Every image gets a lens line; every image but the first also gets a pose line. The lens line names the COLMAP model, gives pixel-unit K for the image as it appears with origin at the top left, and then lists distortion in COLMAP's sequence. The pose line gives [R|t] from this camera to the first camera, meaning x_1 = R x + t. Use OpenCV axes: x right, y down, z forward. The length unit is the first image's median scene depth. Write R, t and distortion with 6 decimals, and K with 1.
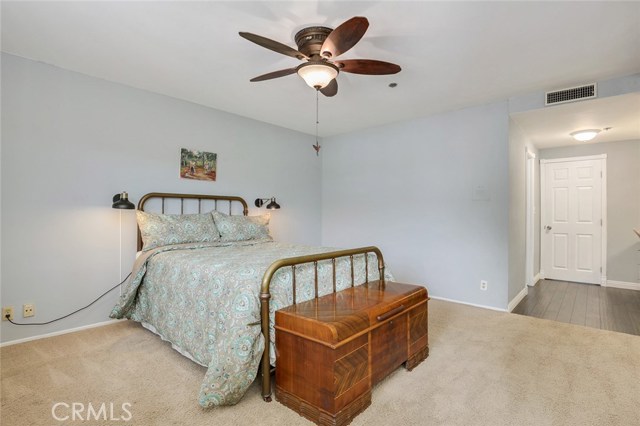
lens RADIAL K [[293.2, 0, 322.3], [0, 293.2, 213.4], [0, 0, 1]] dist [-0.028750, -0.000084]
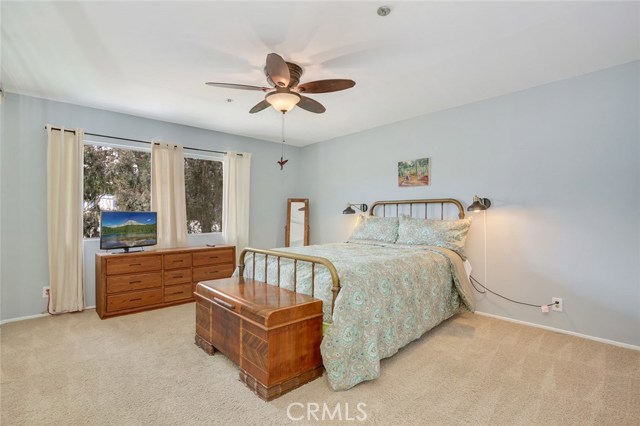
lens RADIAL K [[281.6, 0, 320.8], [0, 281.6, 215.0], [0, 0, 1]] dist [-0.000608, -0.000035]
pose [[-0.014088, -0.002666, -0.999897, 0.672285], [-0.001174, 0.999996, -0.002650, -0.004260], [0.999900, 0.001137, -0.014091, 0.697764]]
